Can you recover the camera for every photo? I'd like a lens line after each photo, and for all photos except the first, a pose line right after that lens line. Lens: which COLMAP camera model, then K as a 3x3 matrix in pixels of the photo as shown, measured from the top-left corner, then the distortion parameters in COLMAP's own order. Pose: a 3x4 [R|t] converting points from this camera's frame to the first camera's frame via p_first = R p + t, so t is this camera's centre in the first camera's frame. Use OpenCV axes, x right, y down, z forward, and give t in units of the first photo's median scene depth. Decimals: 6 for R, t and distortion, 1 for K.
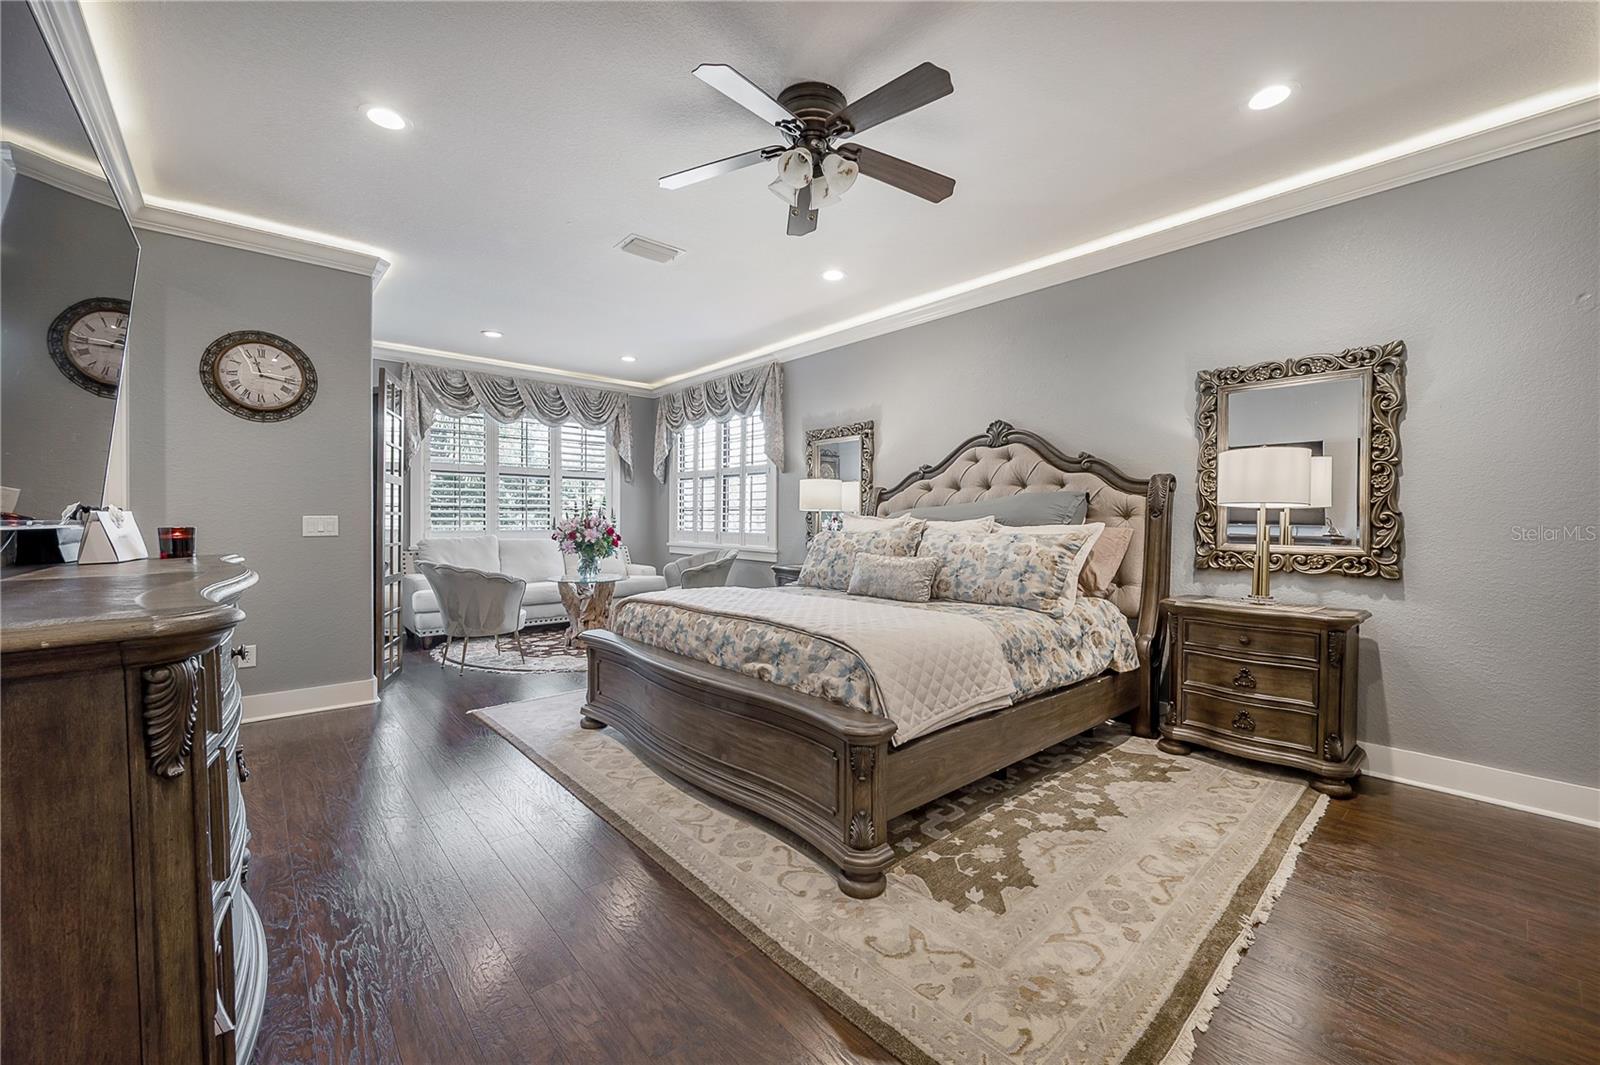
lens RADIAL K [[649.9, 0, 809.4], [0, 649.9, 529.0], [0, 0, 1]] dist [0.001298, 0.000071]
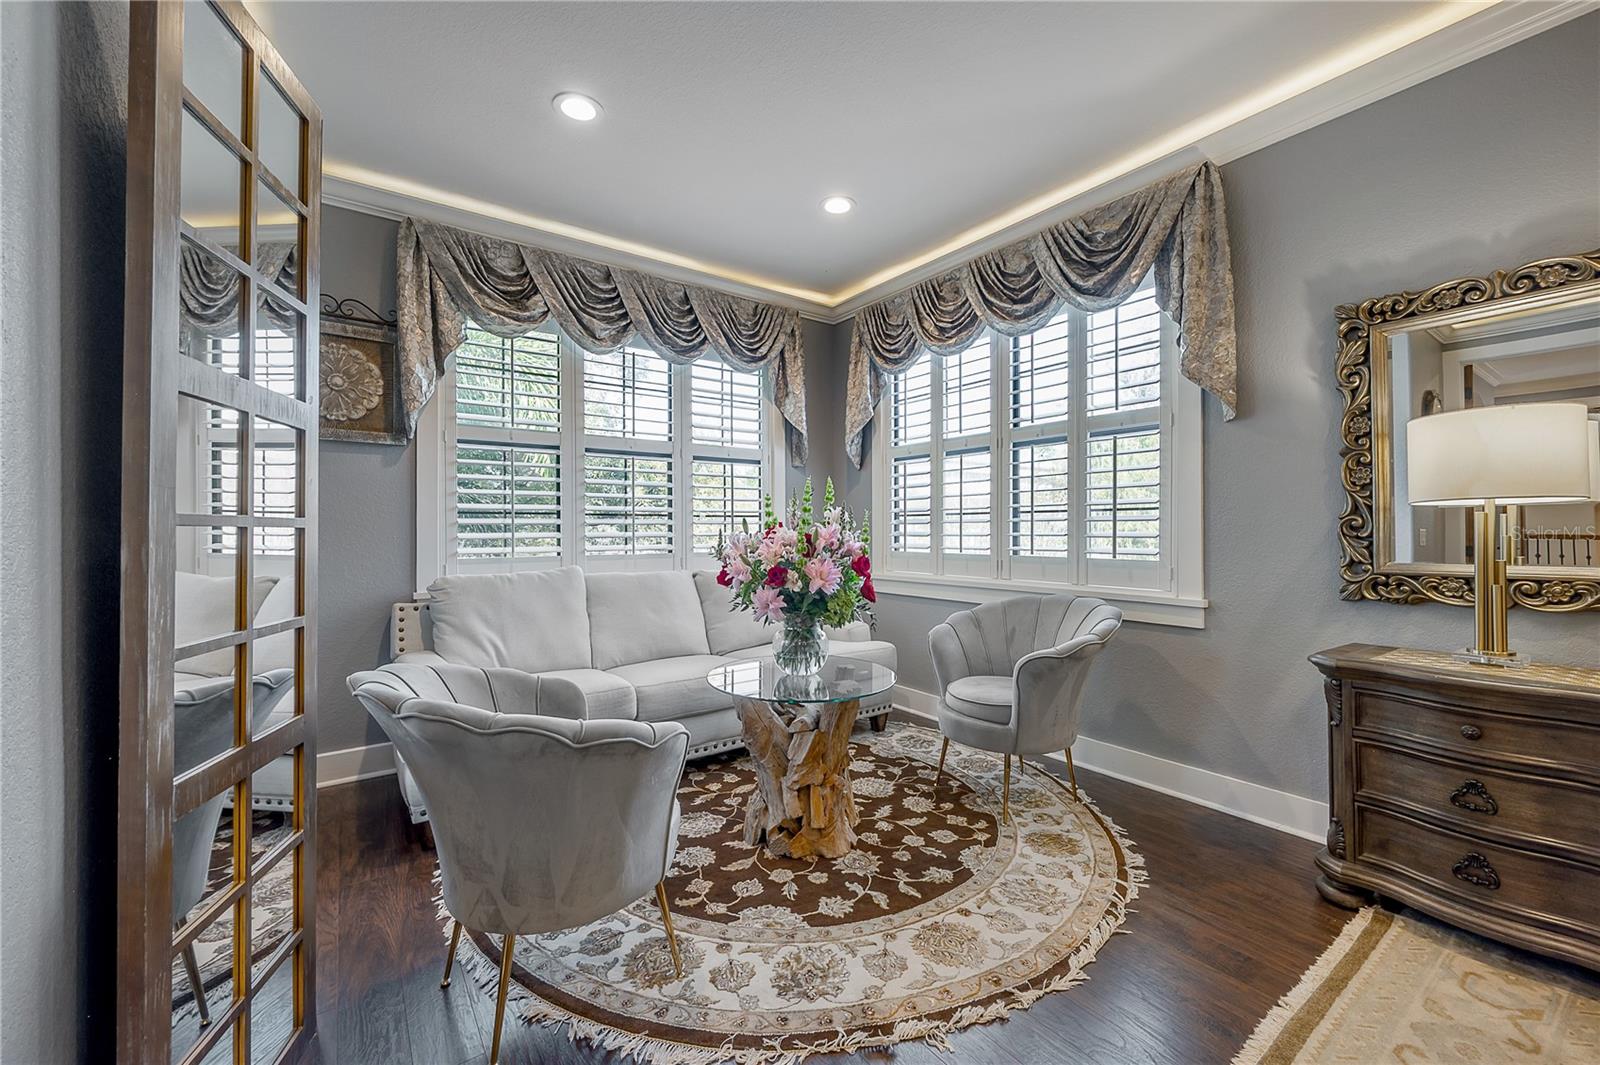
lens RADIAL K [[649.9, 0, 795.4], [0, 649.9, 529.7], [0, 0, 1]] dist [0.001298, 0.000071]
pose [[0.994187, -0.010447, -0.107161, -0.246954], [0.008758, 0.999830, -0.016223, -0.009251], [0.107313, 0.015190, 0.994109, 0.485671]]
